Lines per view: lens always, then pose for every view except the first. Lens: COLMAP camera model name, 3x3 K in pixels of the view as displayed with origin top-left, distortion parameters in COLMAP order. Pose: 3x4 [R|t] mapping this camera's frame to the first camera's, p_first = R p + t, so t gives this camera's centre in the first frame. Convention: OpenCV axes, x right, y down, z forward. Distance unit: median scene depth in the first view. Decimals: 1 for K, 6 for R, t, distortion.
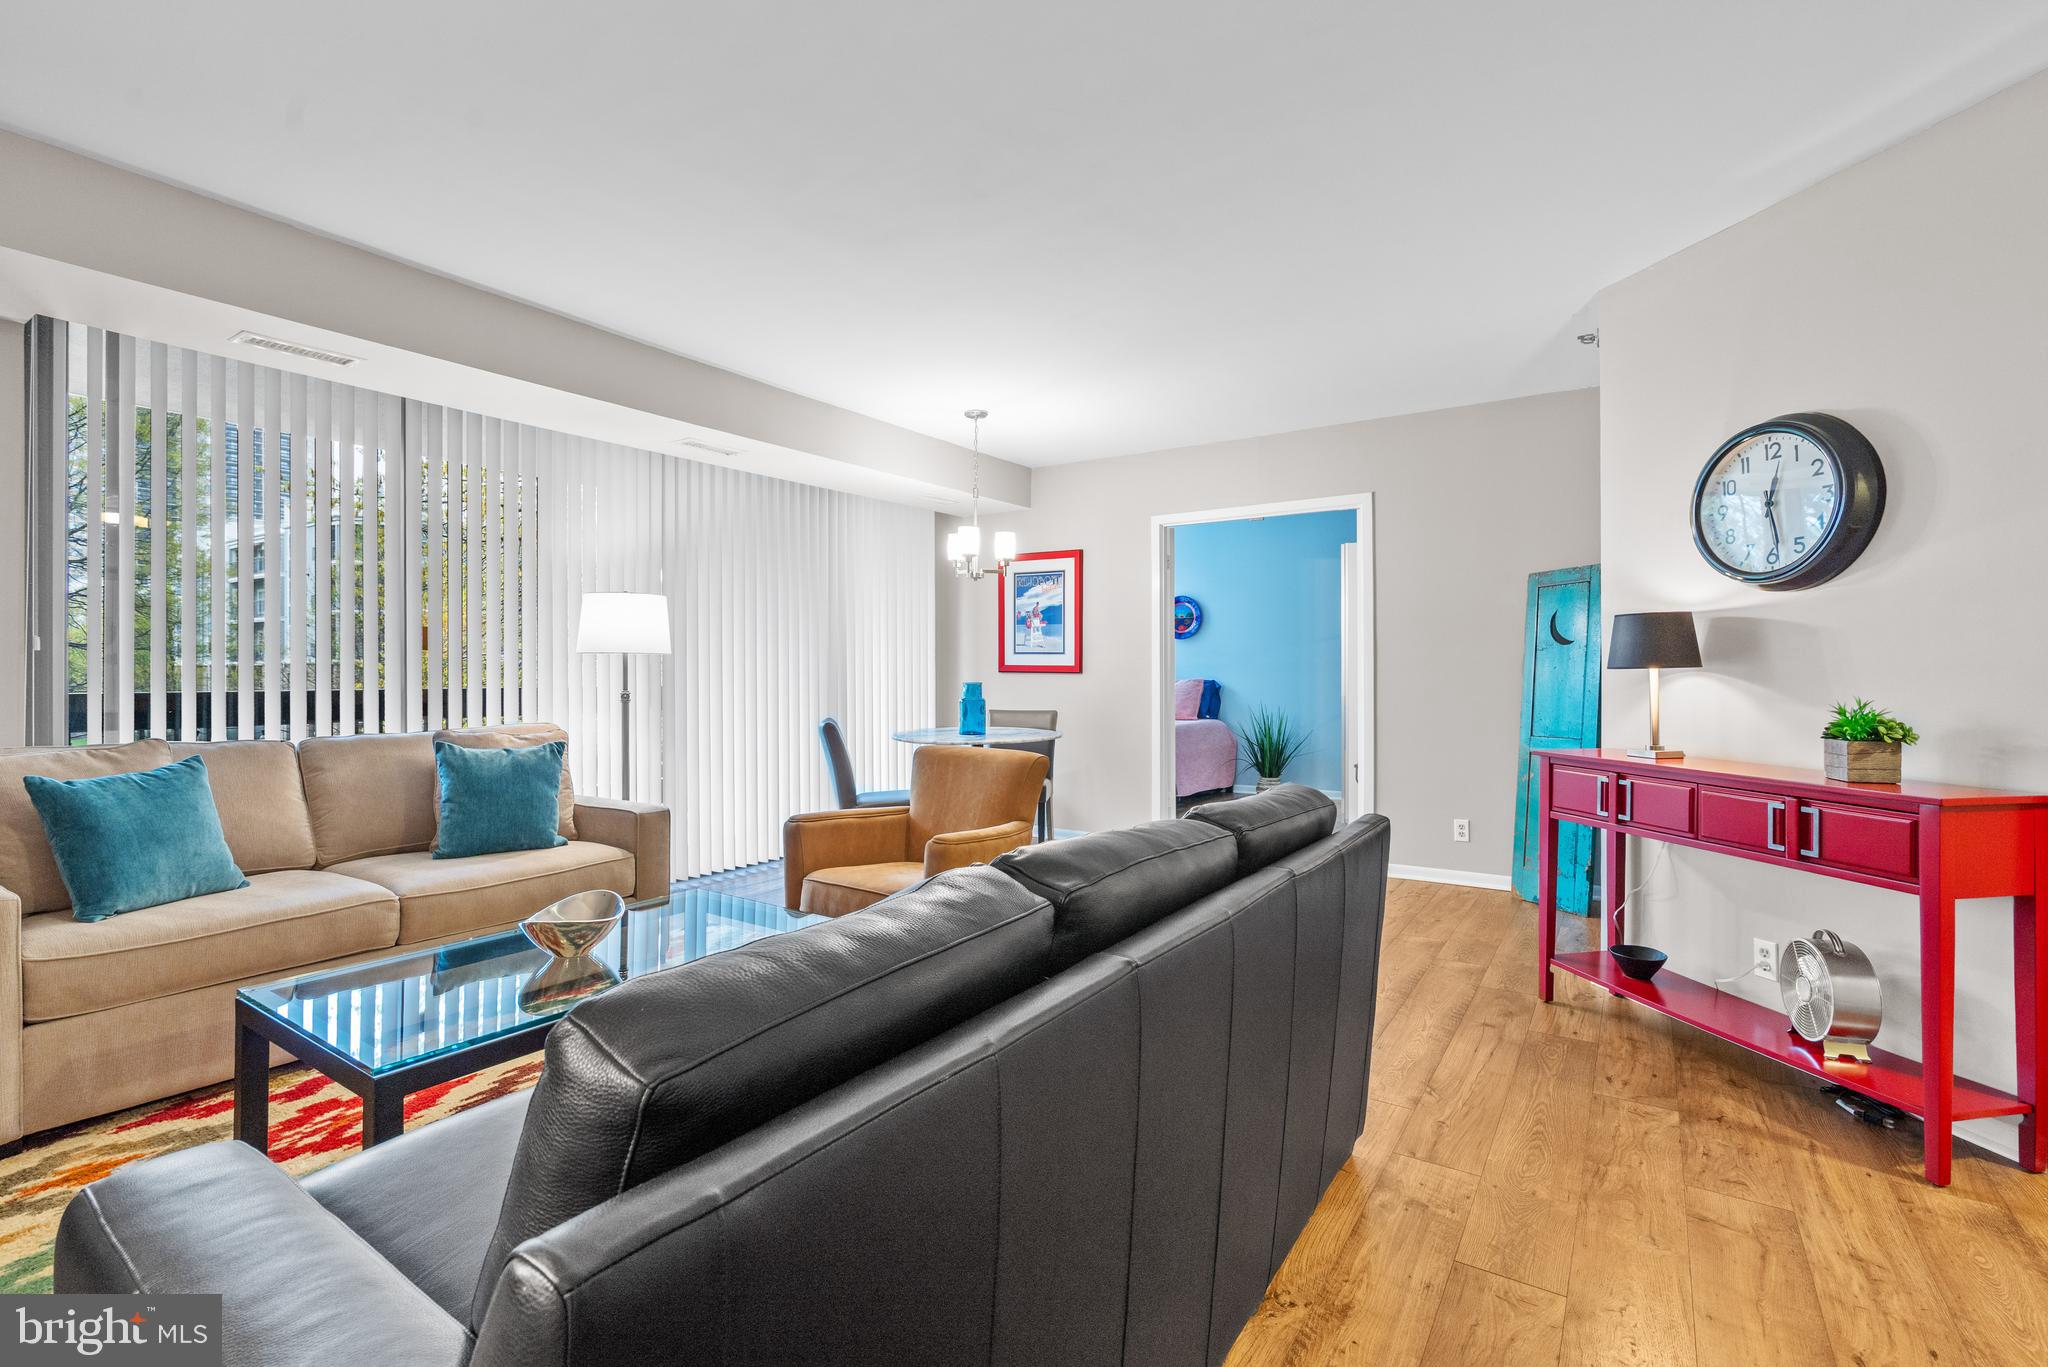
lens RADIAL K [[933.2, 0, 1017.5], [0, 933.2, 676.9], [0, 0, 1]] dist [-0.005064, 0.002448]
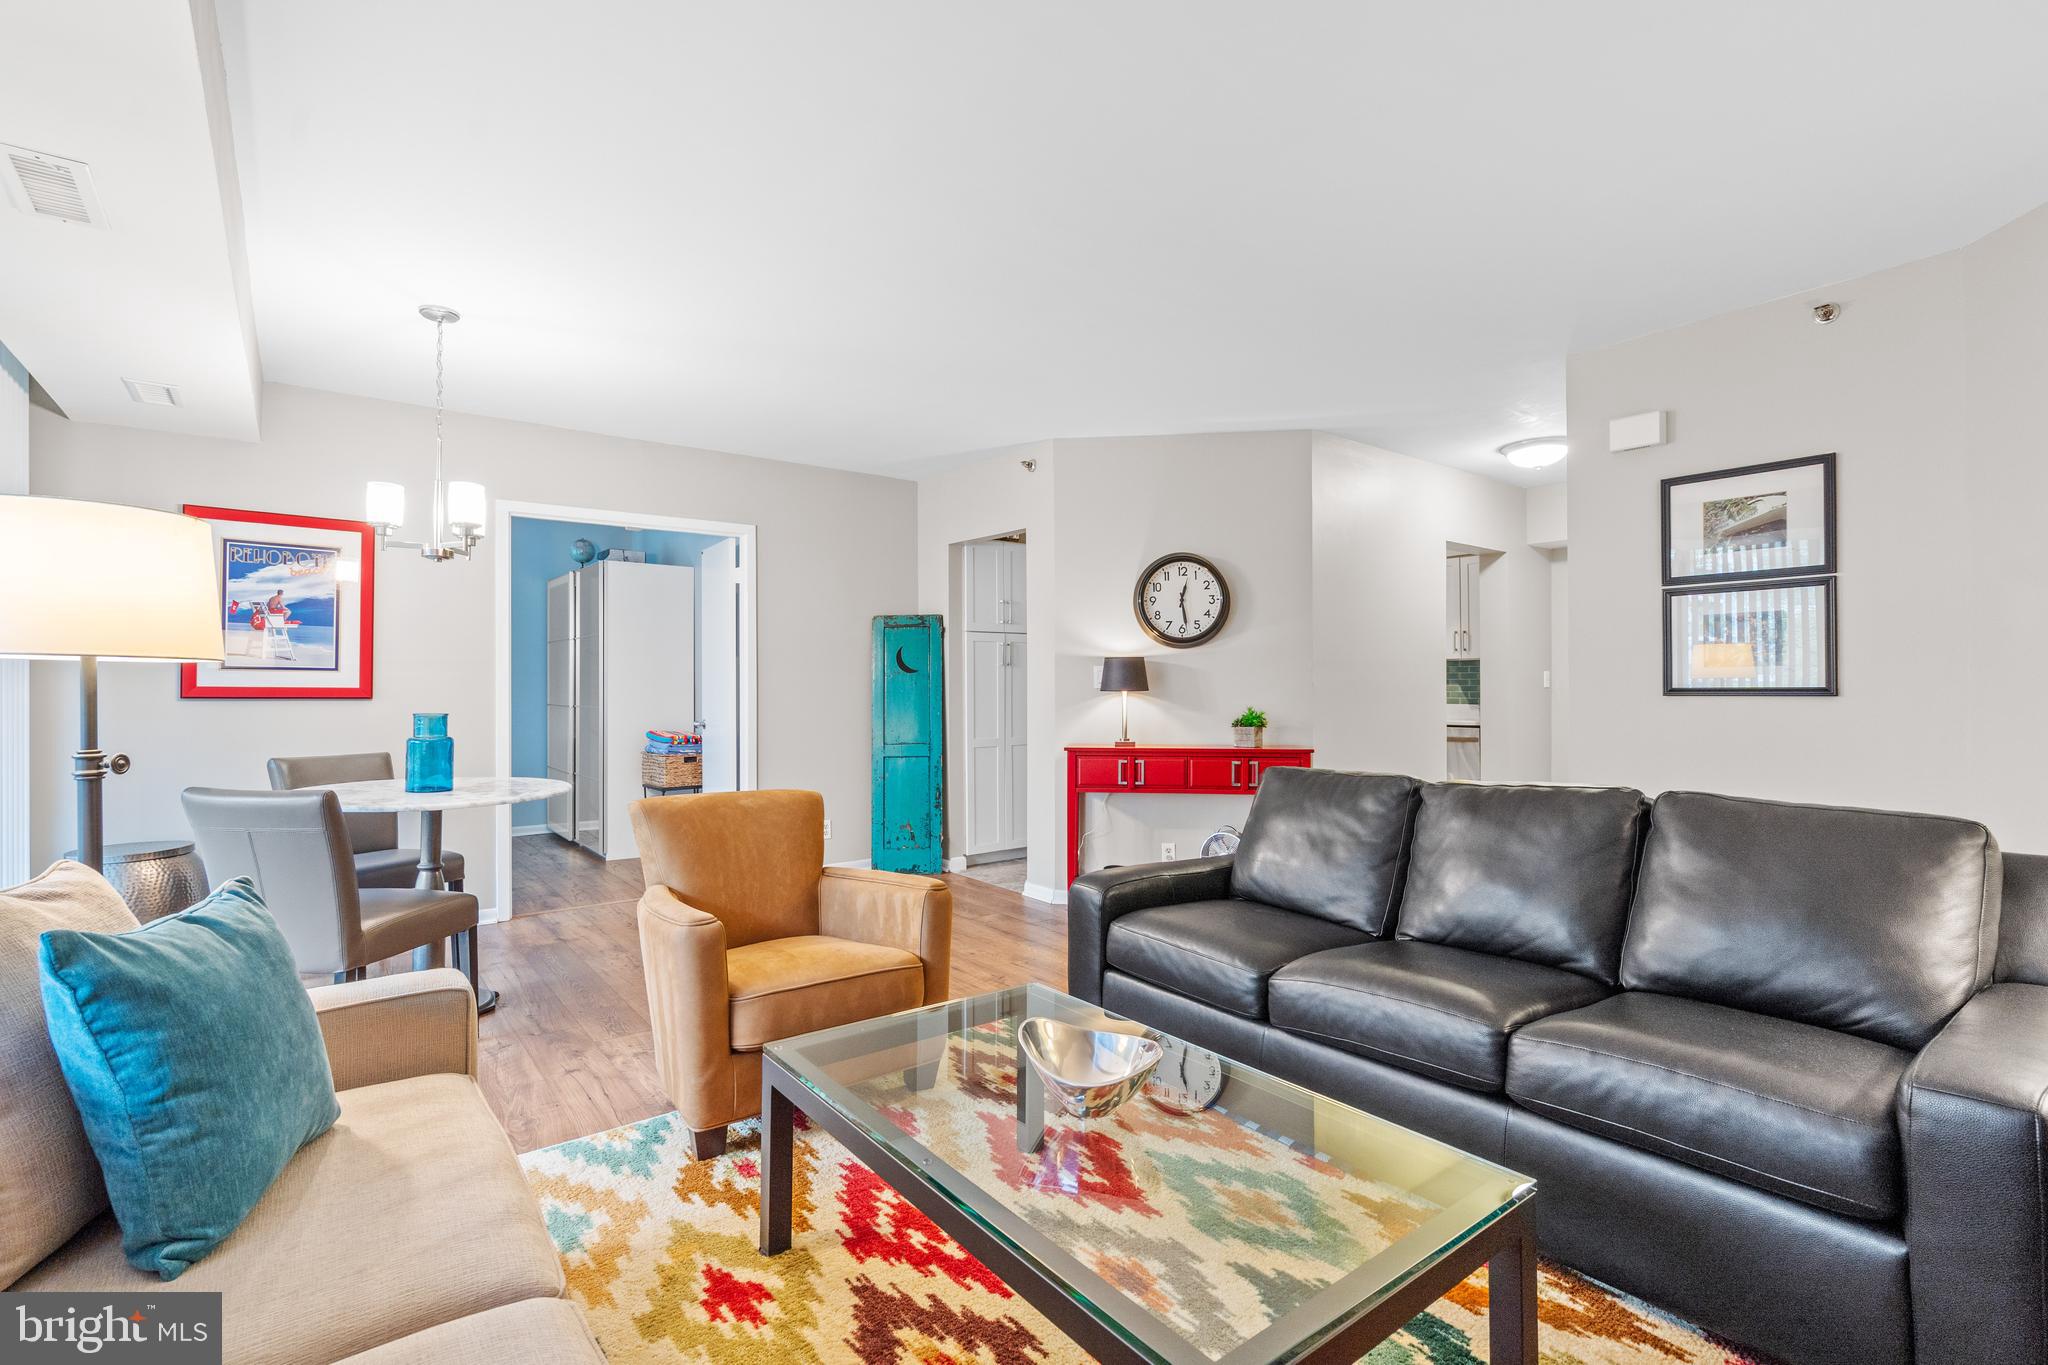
lens RADIAL K [[933.2, 0, 1032.1], [0, 933.2, 690.0], [0, 0, 1]] dist [-0.005064, 0.002448]
pose [[0.318265, 0.001973, 0.948000, -0.434341], [0.010280, 0.999932, -0.005532, -0.001552], [-0.947946, 0.011506, 0.318223, 0.303263]]
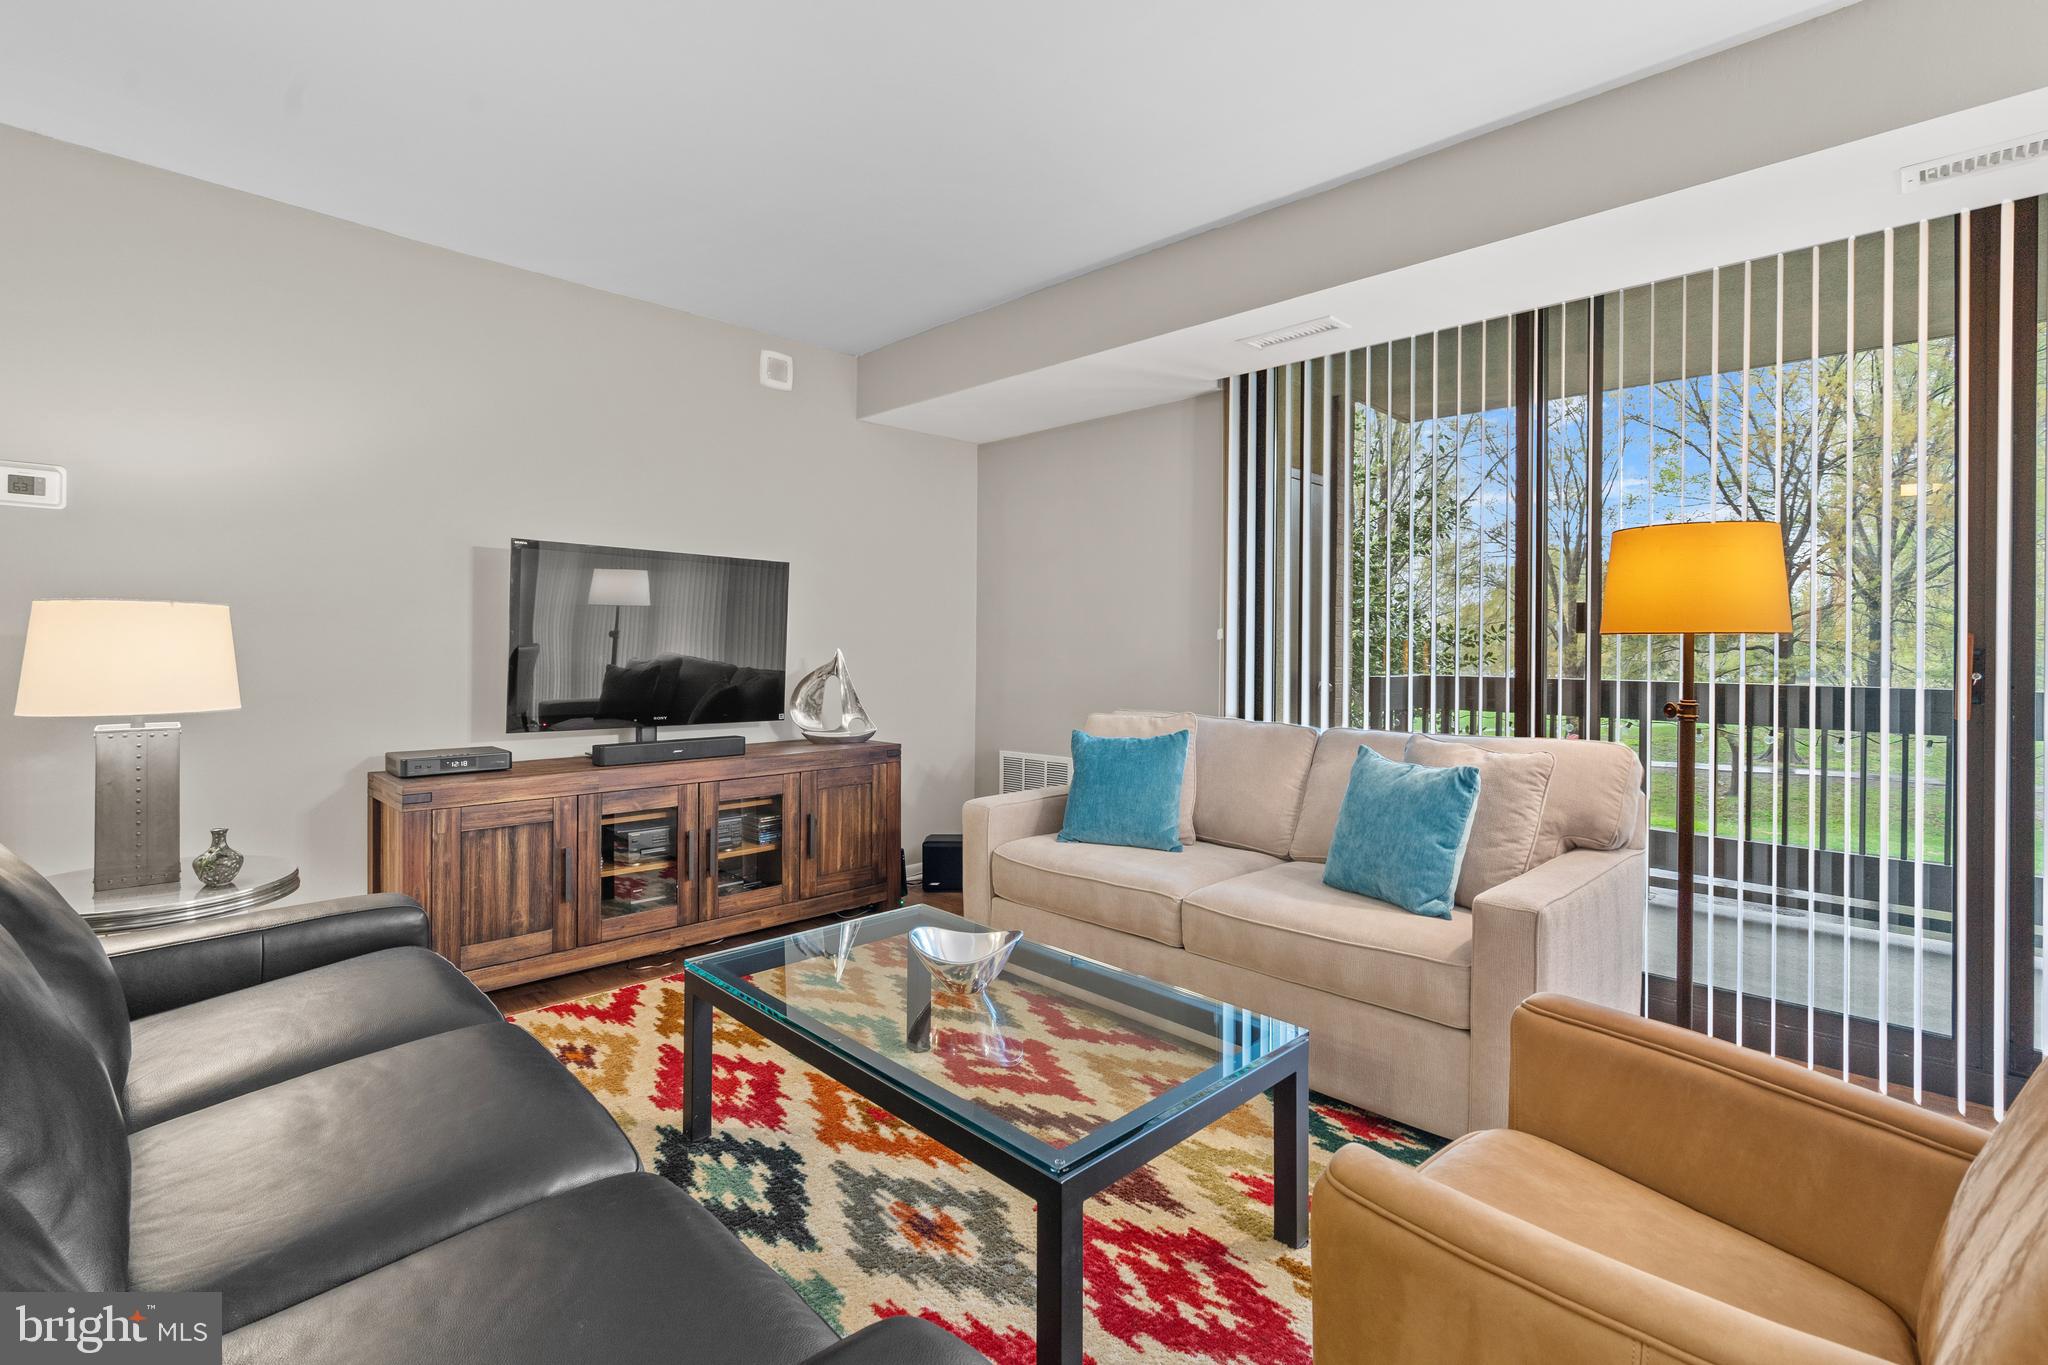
lens RADIAL K [[933.2, 0, 1021.8], [0, 933.2, 670.4], [0, 0, 1]] dist [-0.005064, 0.002448]
pose [[-0.193944, 0.019638, -0.980816, 0.134041], [-0.017160, 0.999579, 0.023407, -0.006505], [0.980863, 0.021371, -0.193525, 0.459589]]
